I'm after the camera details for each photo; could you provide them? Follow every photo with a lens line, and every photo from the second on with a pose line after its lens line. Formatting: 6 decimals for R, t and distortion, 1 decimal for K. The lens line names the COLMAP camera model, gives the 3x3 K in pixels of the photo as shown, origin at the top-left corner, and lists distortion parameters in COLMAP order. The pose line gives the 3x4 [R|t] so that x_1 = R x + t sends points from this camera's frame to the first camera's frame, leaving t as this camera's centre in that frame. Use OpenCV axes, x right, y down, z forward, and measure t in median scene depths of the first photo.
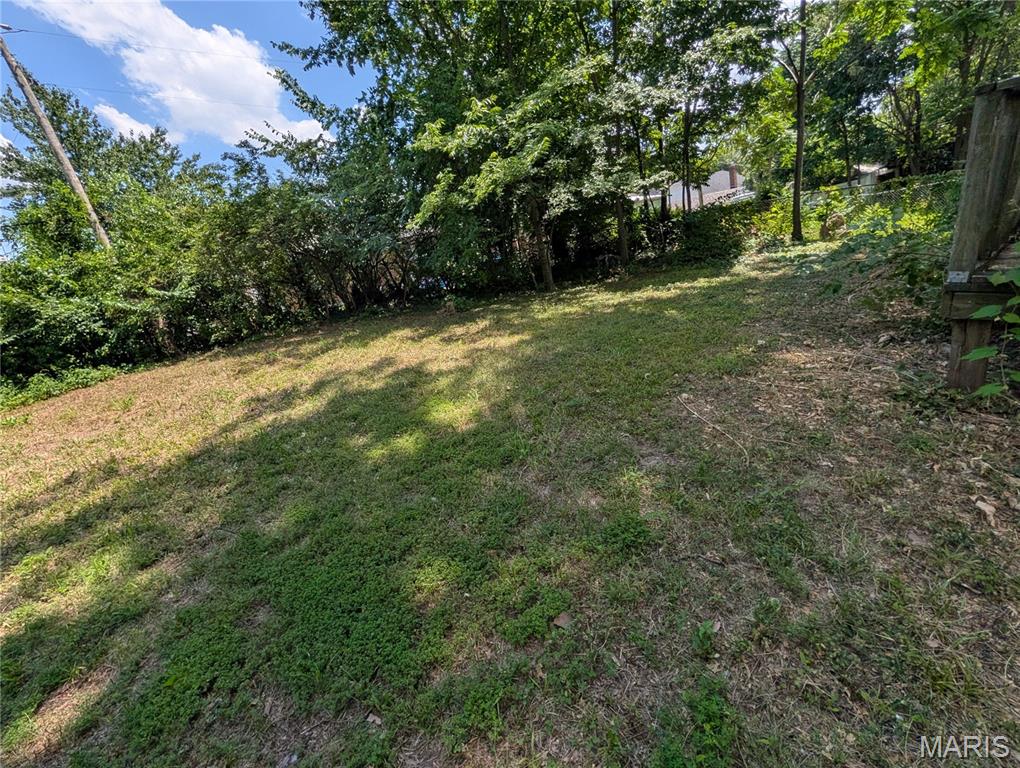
lens RADIAL K [[419.2, 0, 532.4], [0, 419.2, 359.6], [0, 0, 1]] dist [-0.000633, 0.000059]
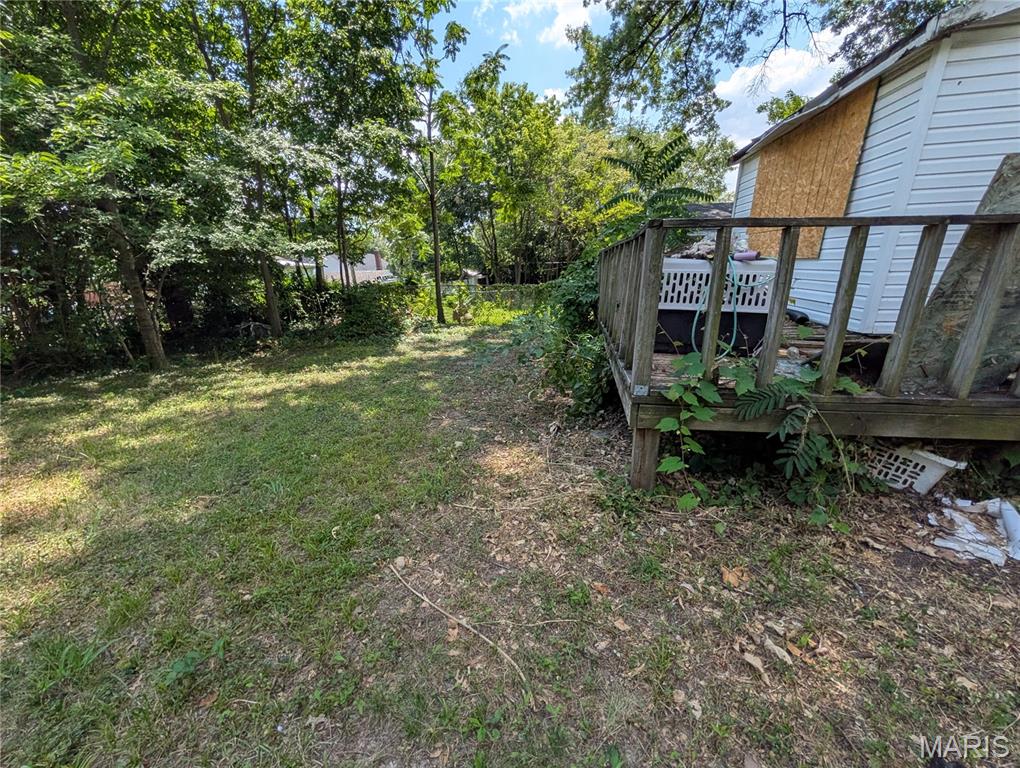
lens RADIAL K [[396.6, 0, 510.0], [0, 396.6, 384.0], [0, 0, 1]] dist [0.000652, -0.000031]
pose [[0.733518, -0.024339, 0.679234, 0.015641], [0.090099, 0.994021, -0.061680, -0.034090], [-0.673672, 0.106442, 0.731325, 0.091150]]
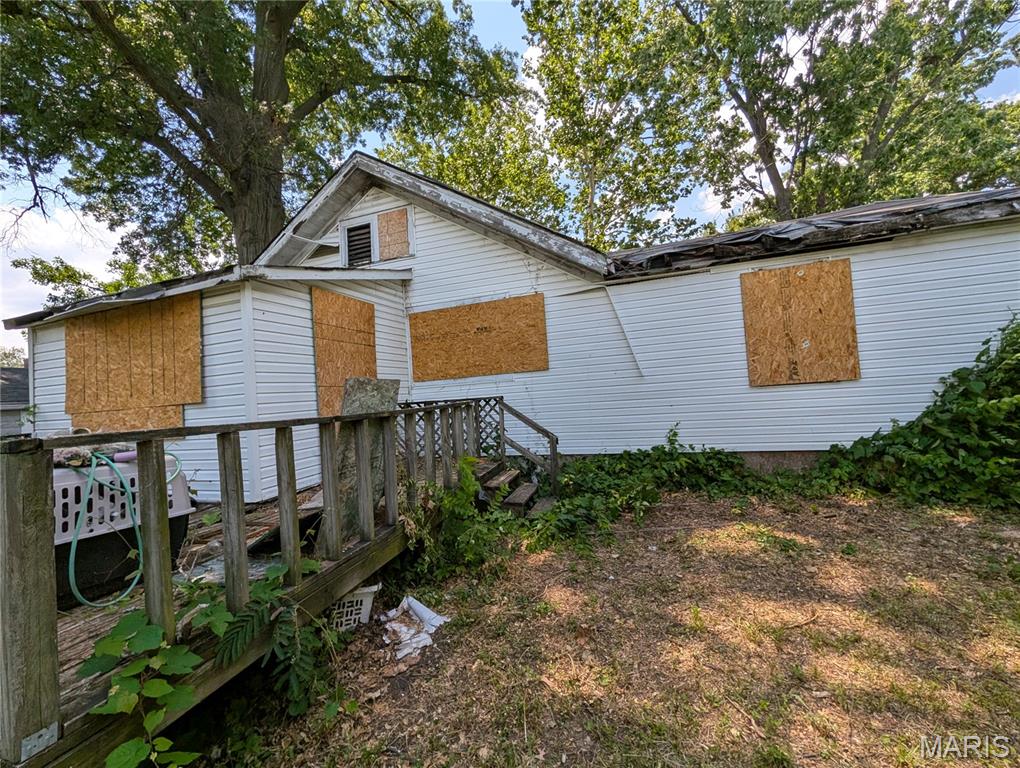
lens RADIAL K [[381.9, 0, 510.0], [0, 381.9, 384.0], [0, 0, 1]] dist [-0.014890, 0.003548]
pose [[-0.537319, 0.247615, 0.806211, 0.029283], [0.420098, 0.907478, 0.001268, -0.069897], [-0.731304, 0.339369, -0.591627, 0.127475]]
